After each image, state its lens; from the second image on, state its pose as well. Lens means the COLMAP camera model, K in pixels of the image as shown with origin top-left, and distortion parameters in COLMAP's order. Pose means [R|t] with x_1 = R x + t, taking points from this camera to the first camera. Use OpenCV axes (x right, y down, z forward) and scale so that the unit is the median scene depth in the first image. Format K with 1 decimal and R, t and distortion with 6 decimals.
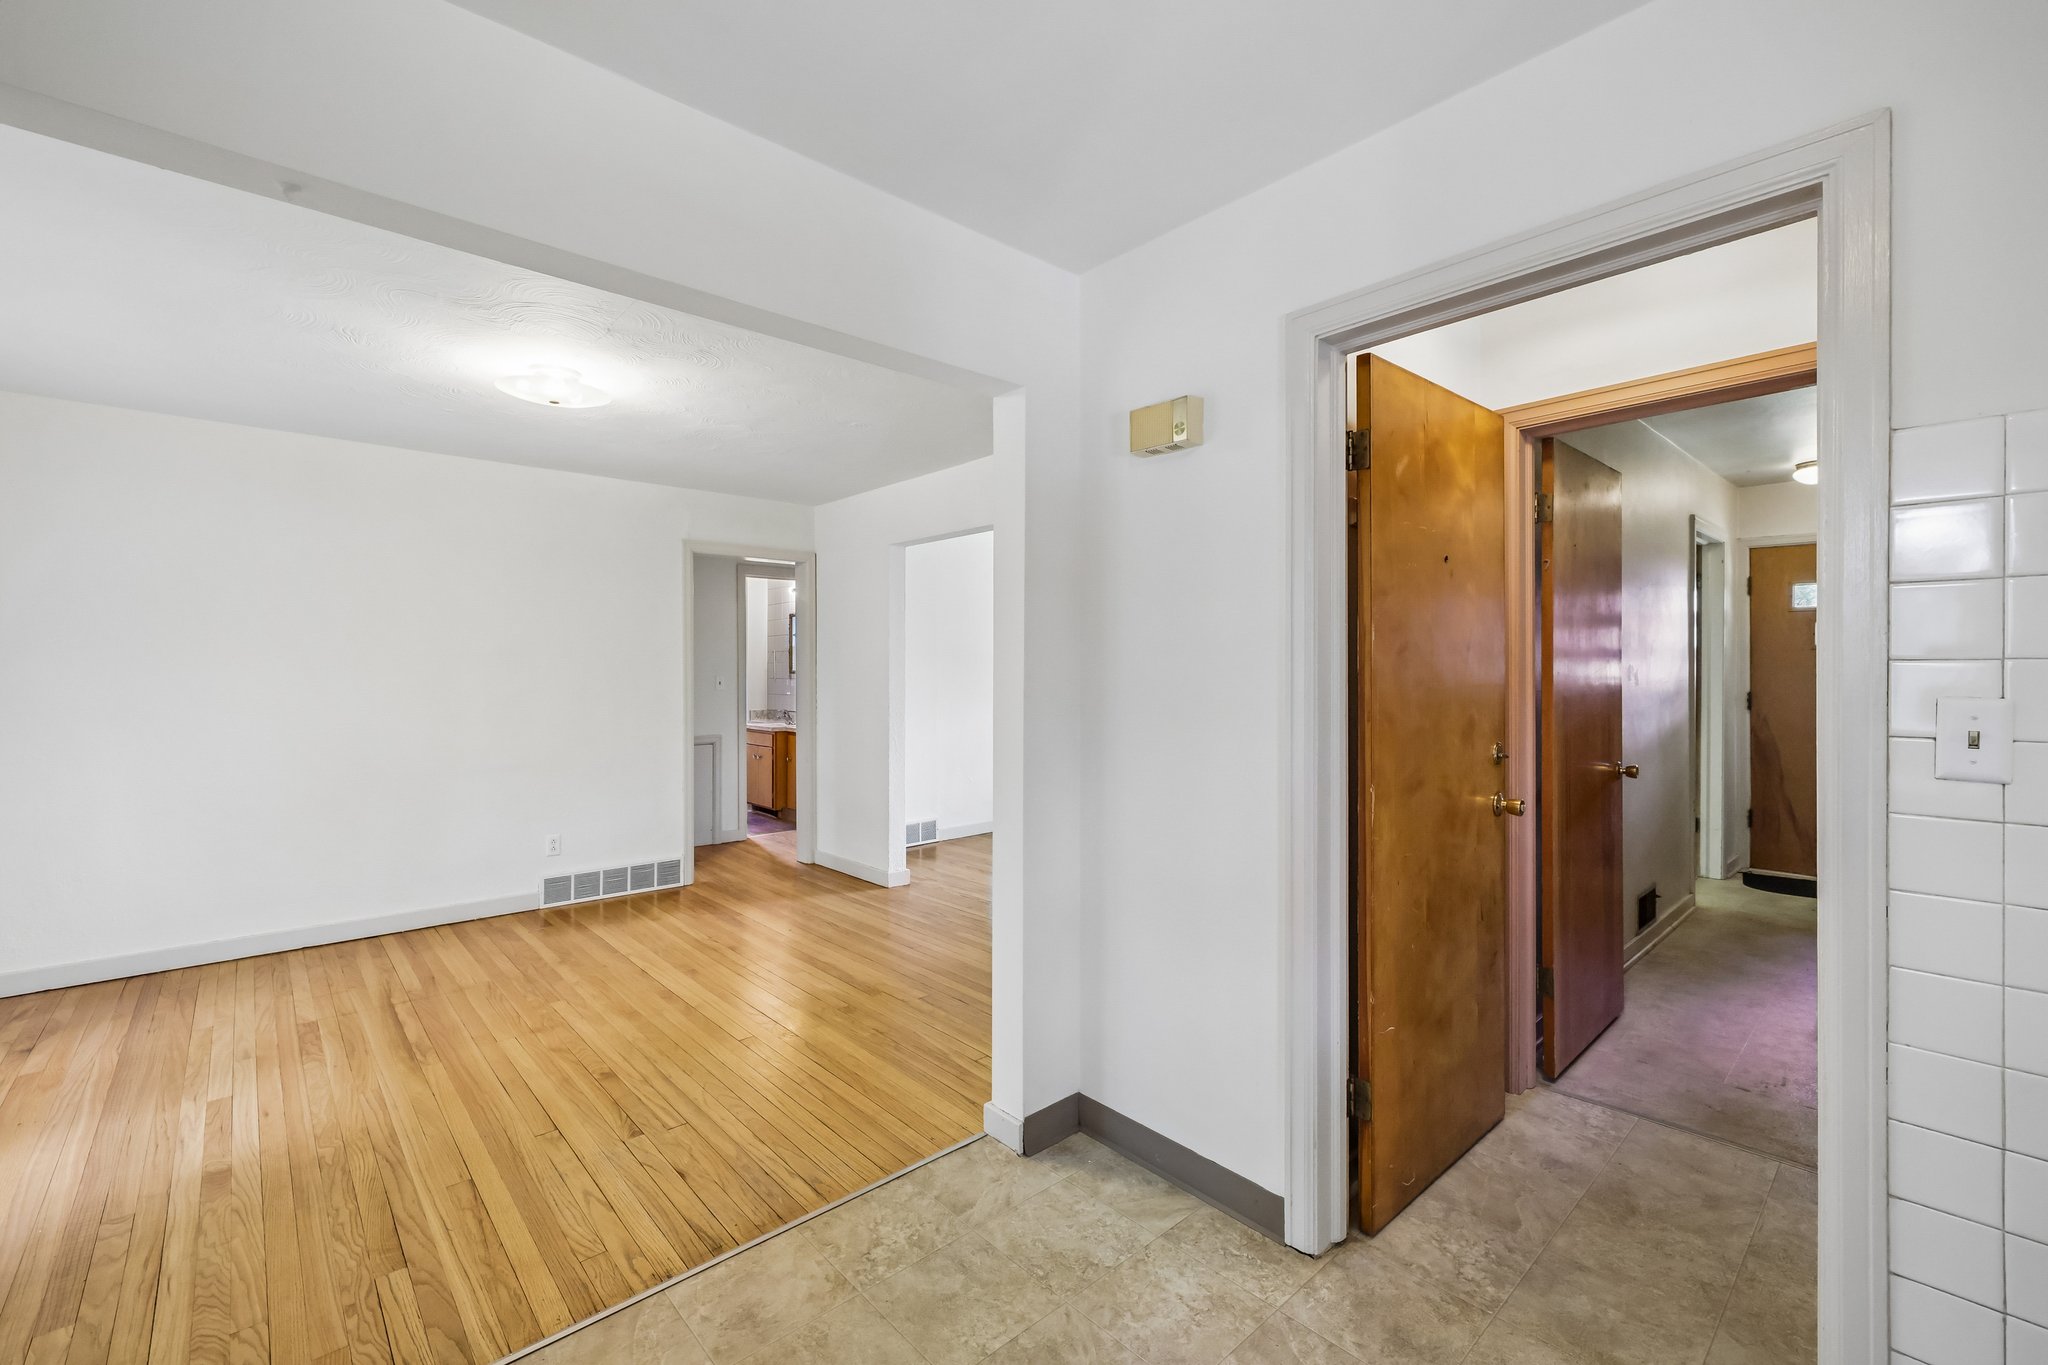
lens RADIAL K [[864.6, 0, 1012.9], [0, 864.6, 670.0], [0, 0, 1]] dist [-0.002596, 0.000969]
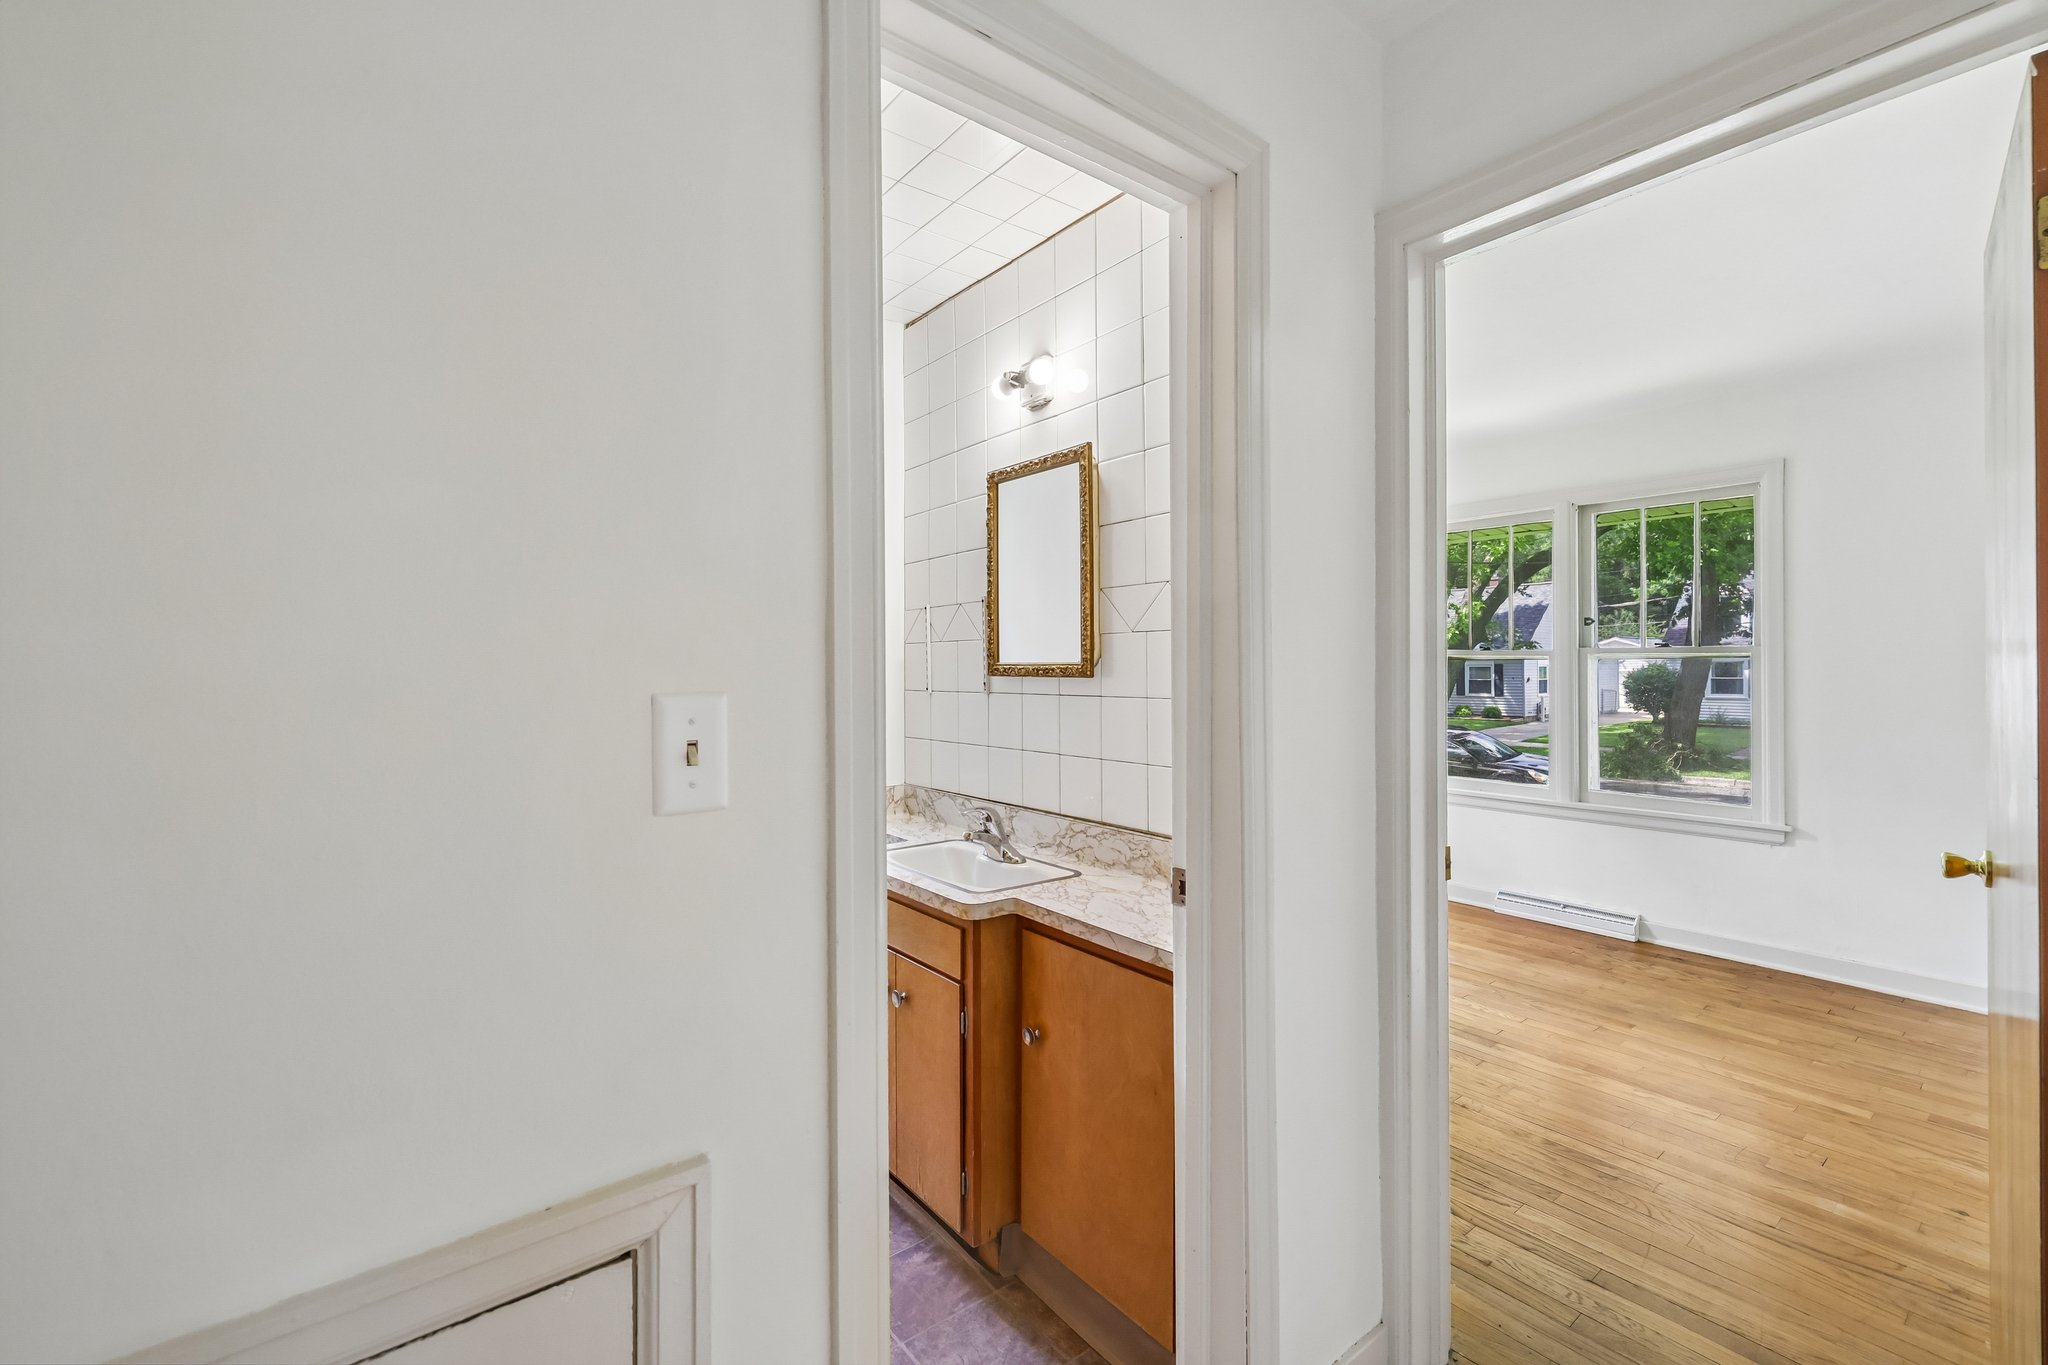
lens RADIAL K [[864.6, 0, 1019.1], [0, 864.6, 676.5], [0, 0, 1]] dist [-0.002596, 0.000969]
pose [[0.998335, 0.003720, -0.057555, -0.492242], [-0.003768, 0.999993, -0.000738, 0.005658], [0.057552, 0.000954, 0.998342, 1.512837]]
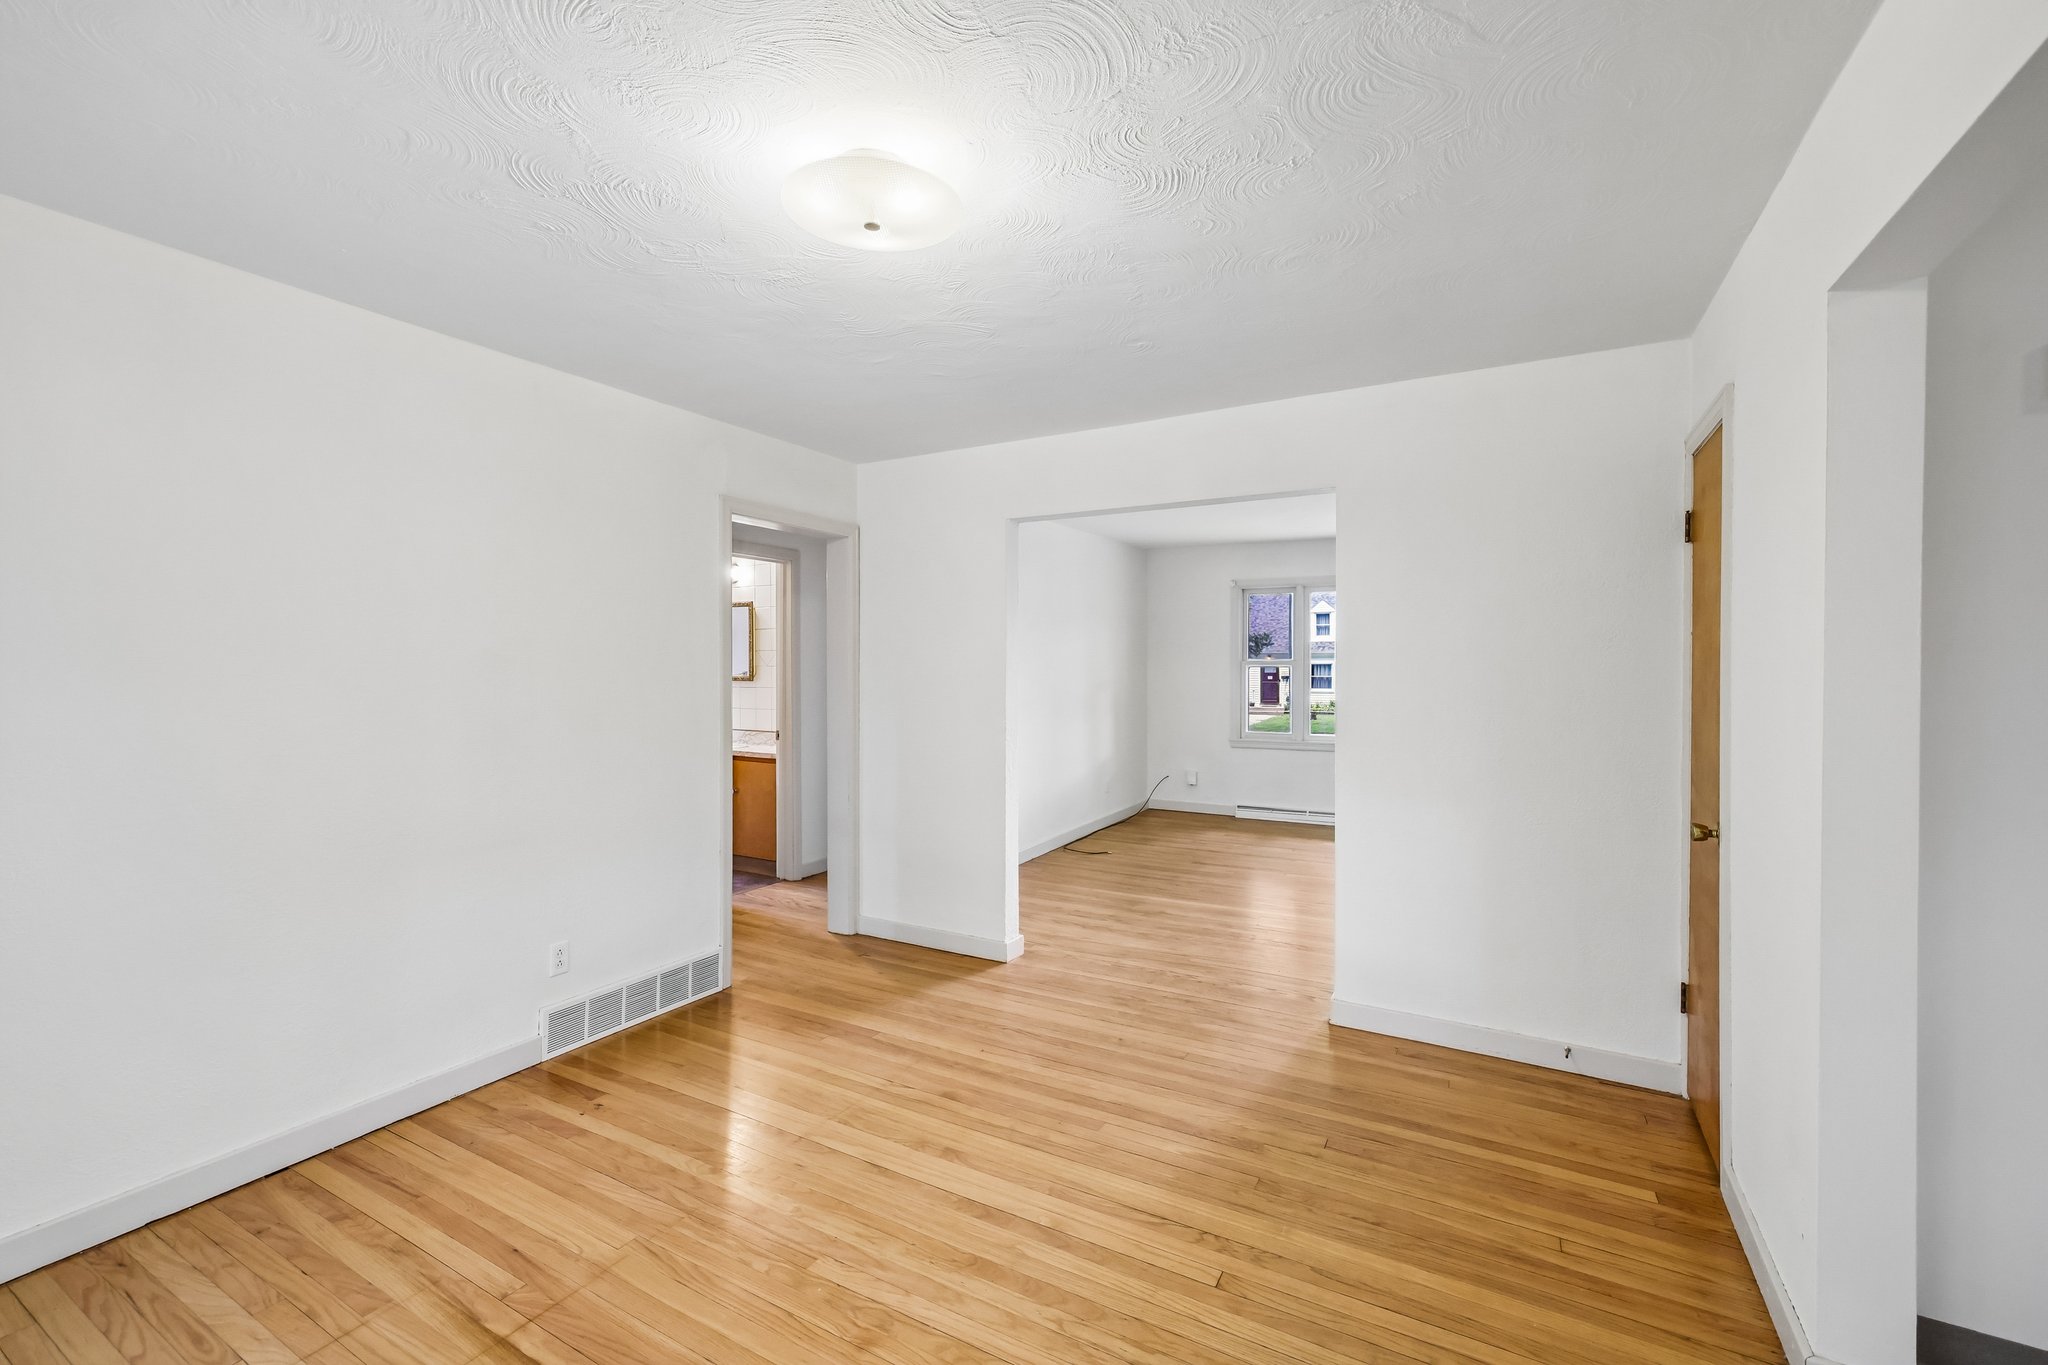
lens RADIAL K [[864.6, 0, 1021.0], [0, 864.6, 671.8], [0, 0, 1]] dist [-0.002596, 0.000969]
pose [[0.947095, 0.001863, 0.320948, -0.522131], [-0.003891, 0.999976, 0.005677, -0.017946], [-0.320930, -0.006626, 0.947080, 0.361029]]
